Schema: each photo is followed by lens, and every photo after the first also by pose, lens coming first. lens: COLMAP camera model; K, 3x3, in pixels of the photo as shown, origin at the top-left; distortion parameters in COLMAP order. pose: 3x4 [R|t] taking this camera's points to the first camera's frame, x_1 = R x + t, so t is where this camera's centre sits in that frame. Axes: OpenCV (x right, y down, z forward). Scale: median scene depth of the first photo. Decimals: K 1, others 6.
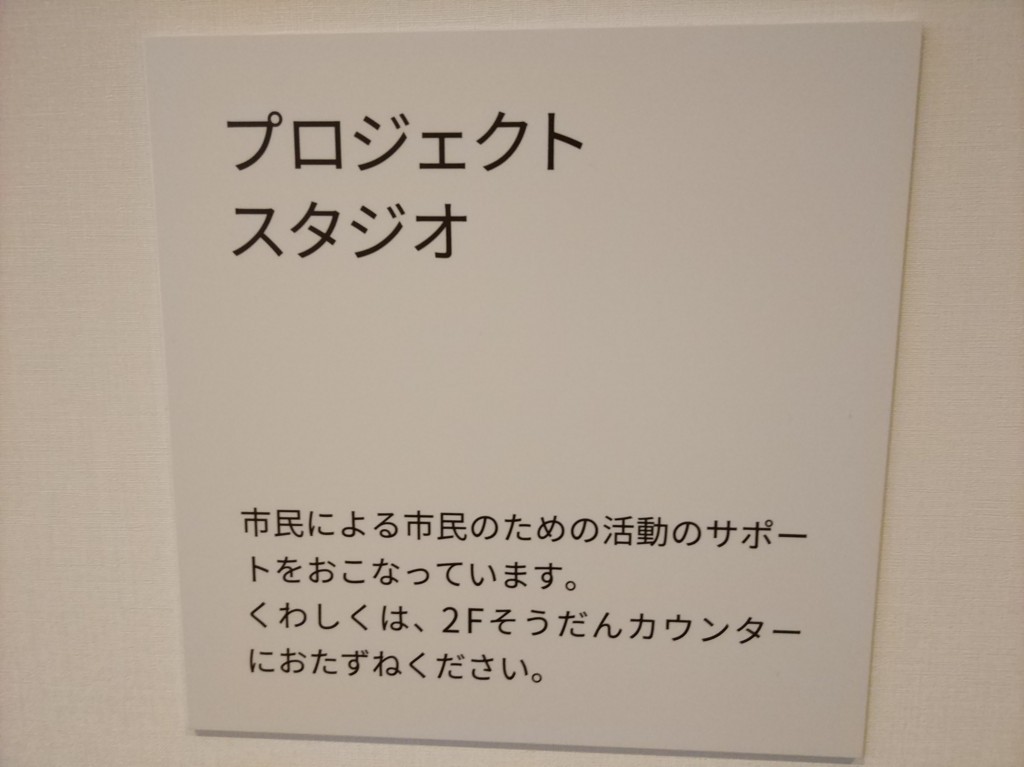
lens RADIAL K [[890.2, 0, 512.0], [0, 890.2, 383.5], [0, 0, 1]] dist [0.058488, -0.003901]
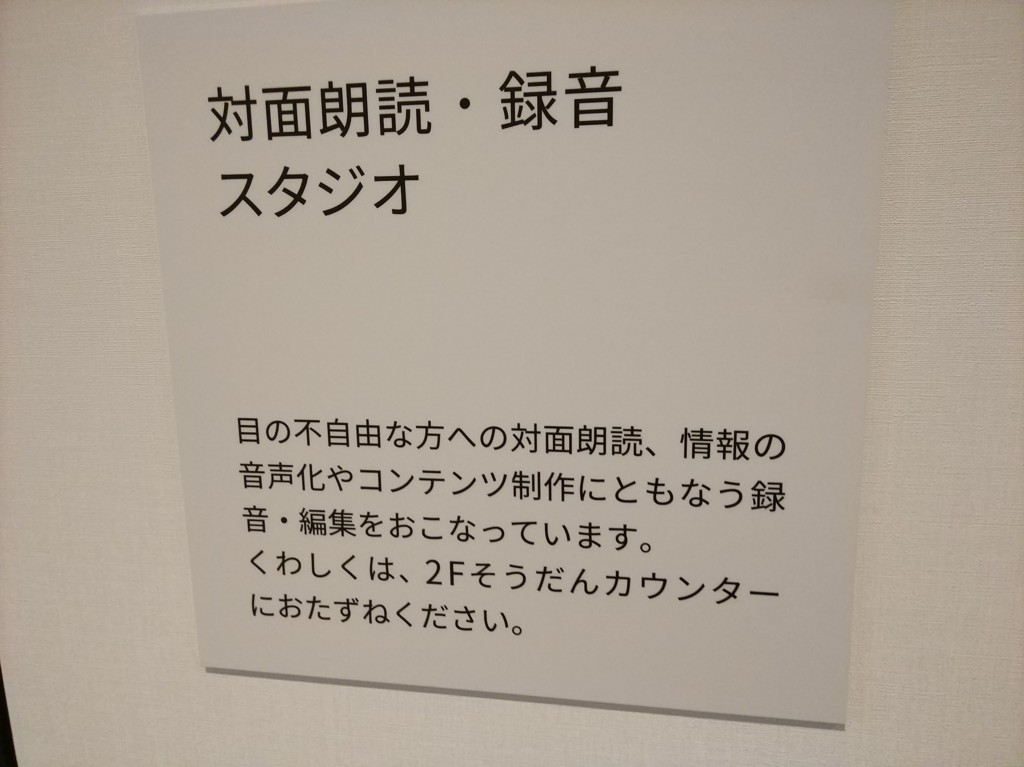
lens RADIAL K [[890.2, 0, 512.0], [0, 890.2, 383.5], [0, 0, 1]] dist [0.058488, -0.003901]
pose [[0.994419, 0.006998, -0.105267, 0.125925], [-0.002473, 0.999070, 0.043055, 0.003354], [0.105470, -0.042555, 0.993512, -0.001800]]
